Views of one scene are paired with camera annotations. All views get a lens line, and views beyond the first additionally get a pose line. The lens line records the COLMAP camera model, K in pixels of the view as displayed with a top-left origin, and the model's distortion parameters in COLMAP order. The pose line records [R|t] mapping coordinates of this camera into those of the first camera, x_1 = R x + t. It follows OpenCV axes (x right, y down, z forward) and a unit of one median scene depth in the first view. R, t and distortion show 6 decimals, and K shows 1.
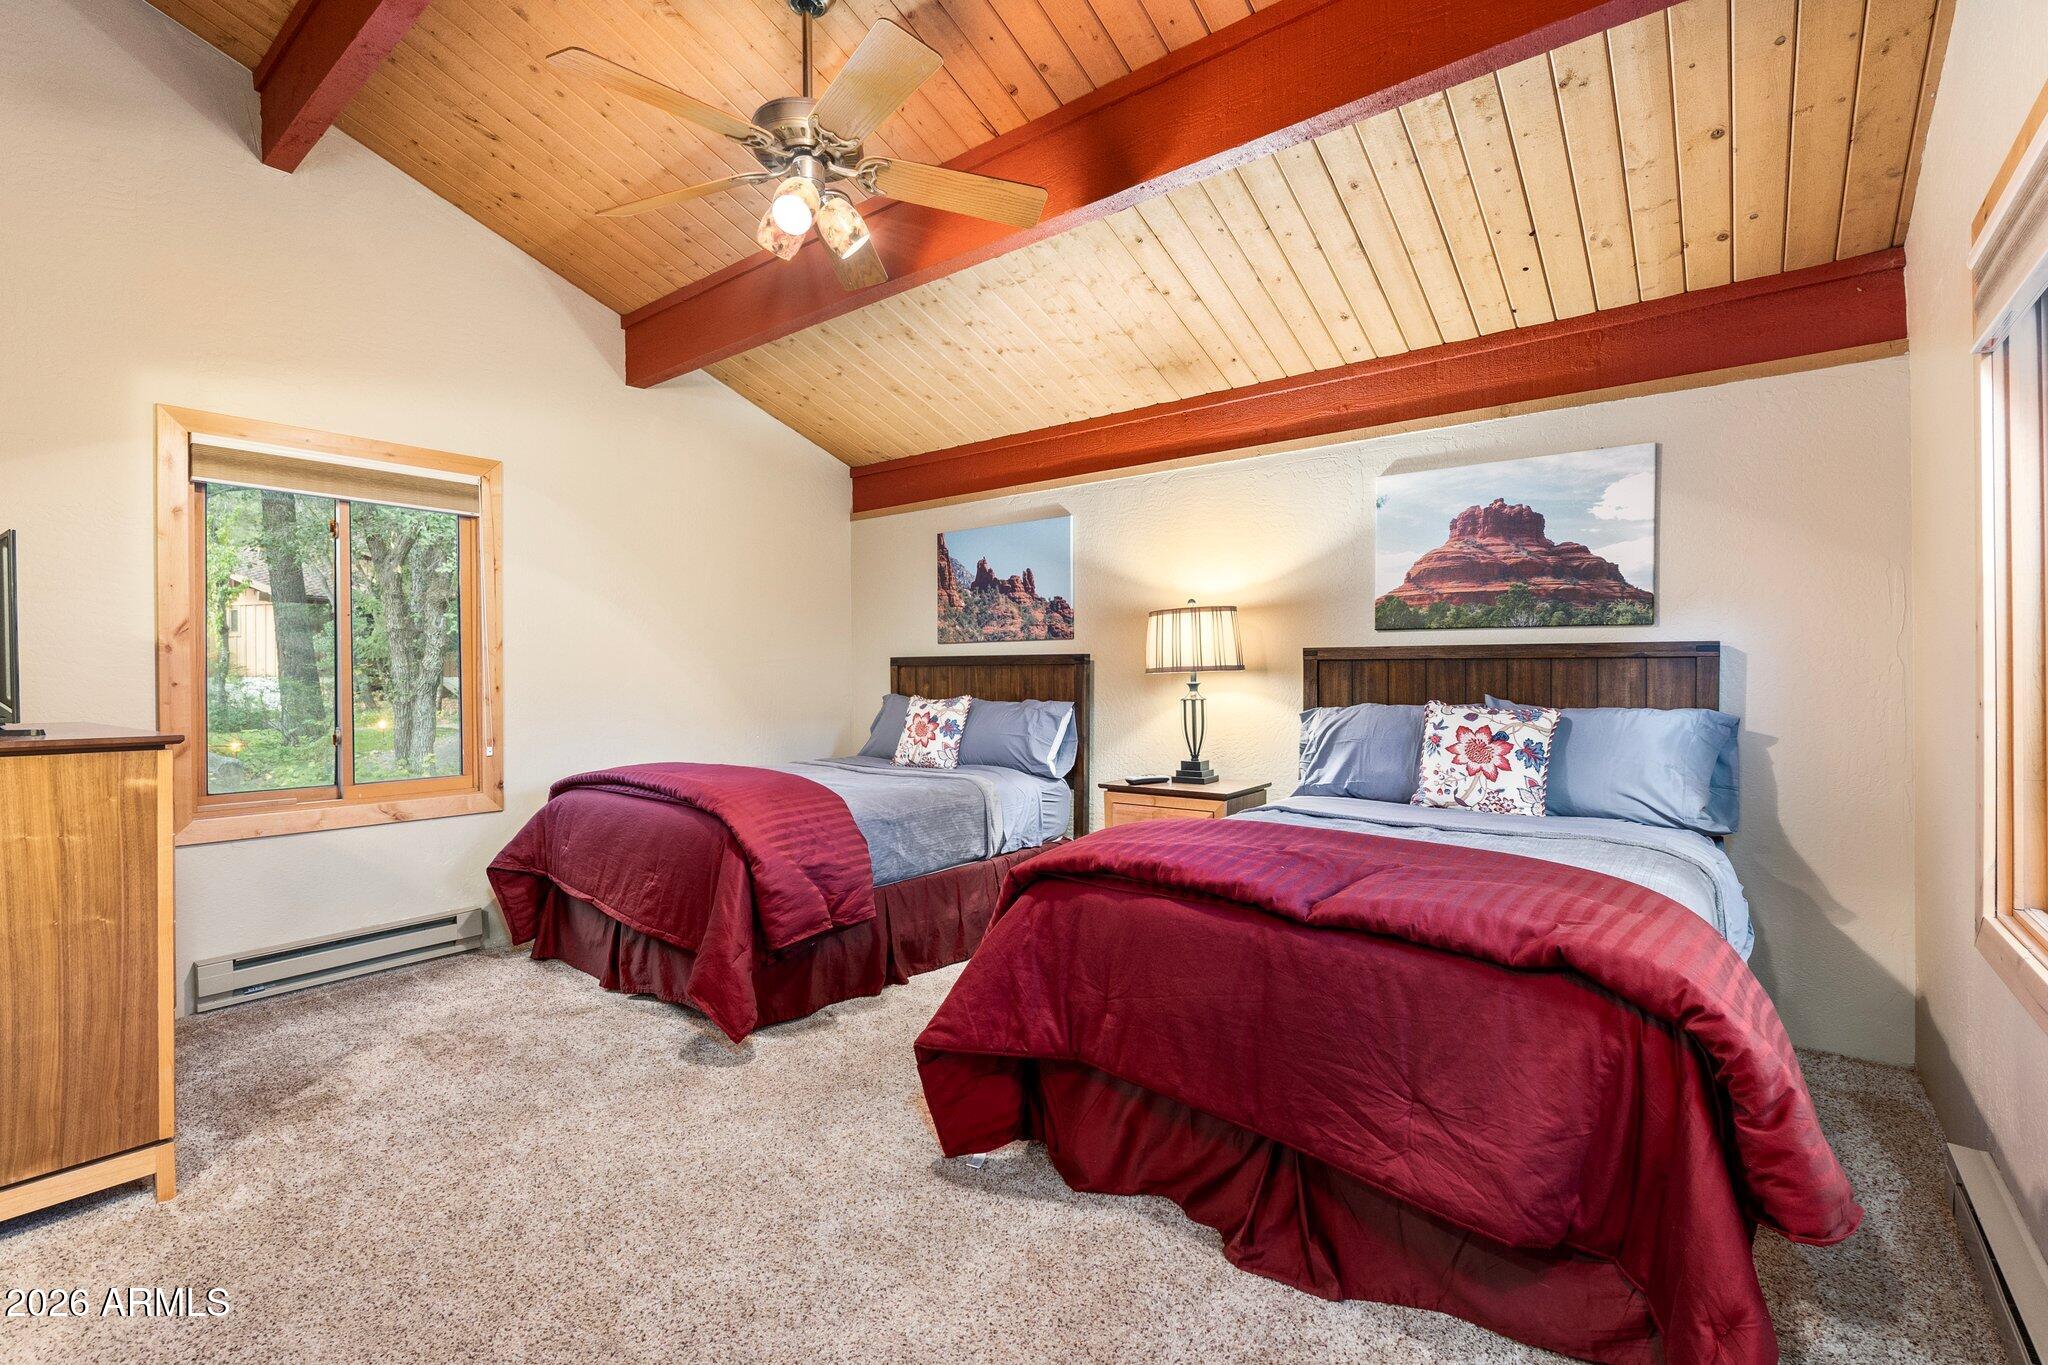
lens RADIAL K [[916.5, 0, 1024.0], [0, 916.5, 682.5], [0, 0, 1]] dist [-0.017769, 0.000234]
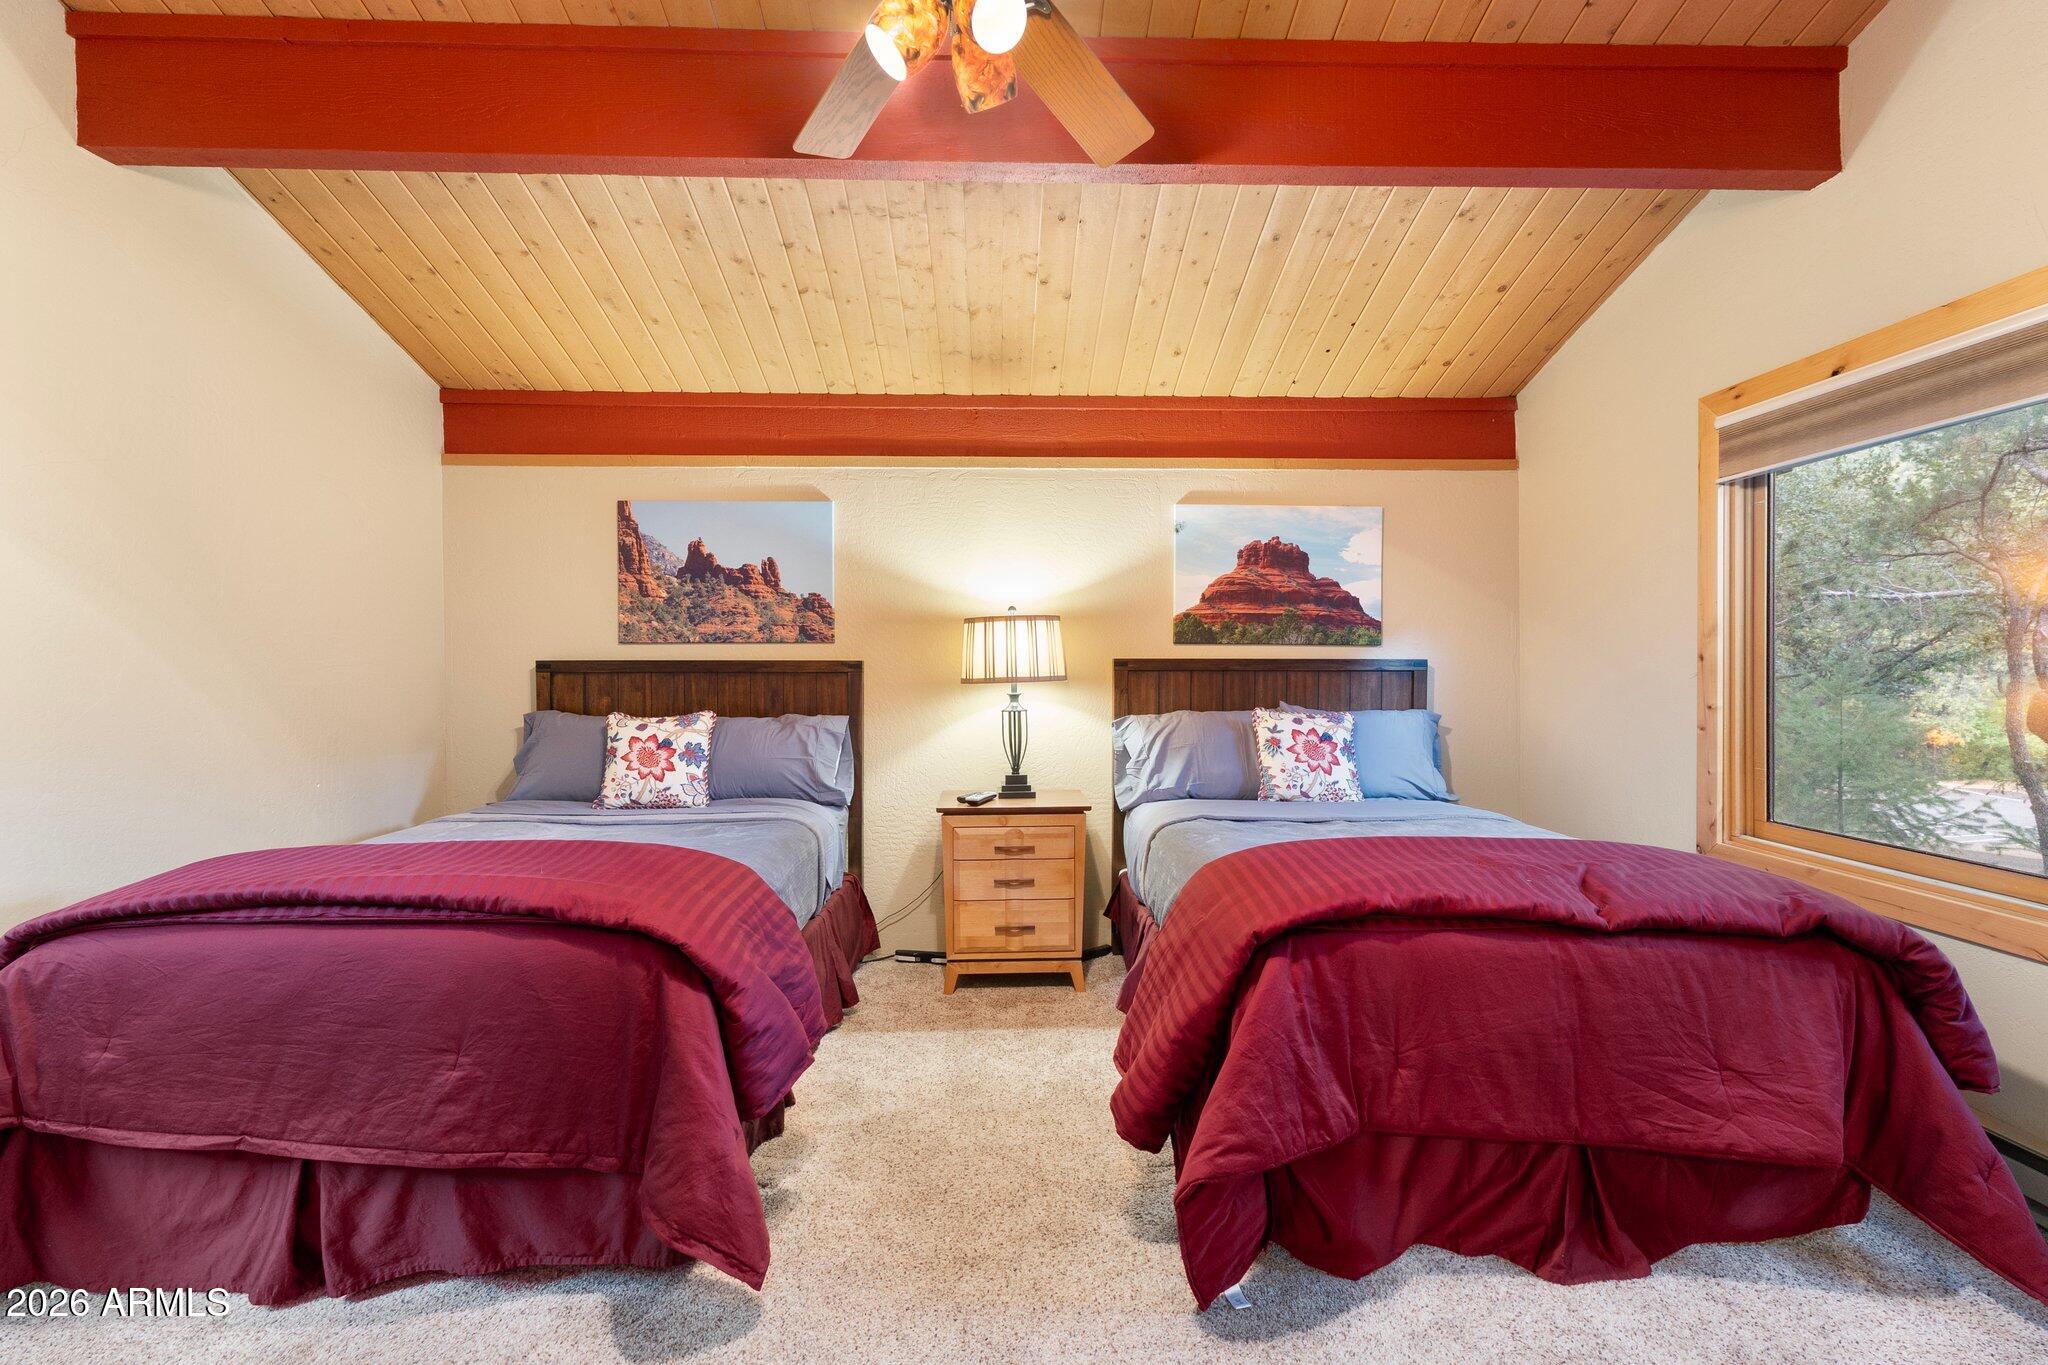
lens RADIAL K [[858.2, 0, 1026.9], [0, 858.2, 675.5], [0, 0, 1]] dist [0.004049, 0.000369]
pose [[0.764664, -0.003767, 0.644419, -0.437872], [0.005095, 0.999987, -0.000200, -0.020401], [-0.644409, 0.003436, 0.764673, 0.338416]]
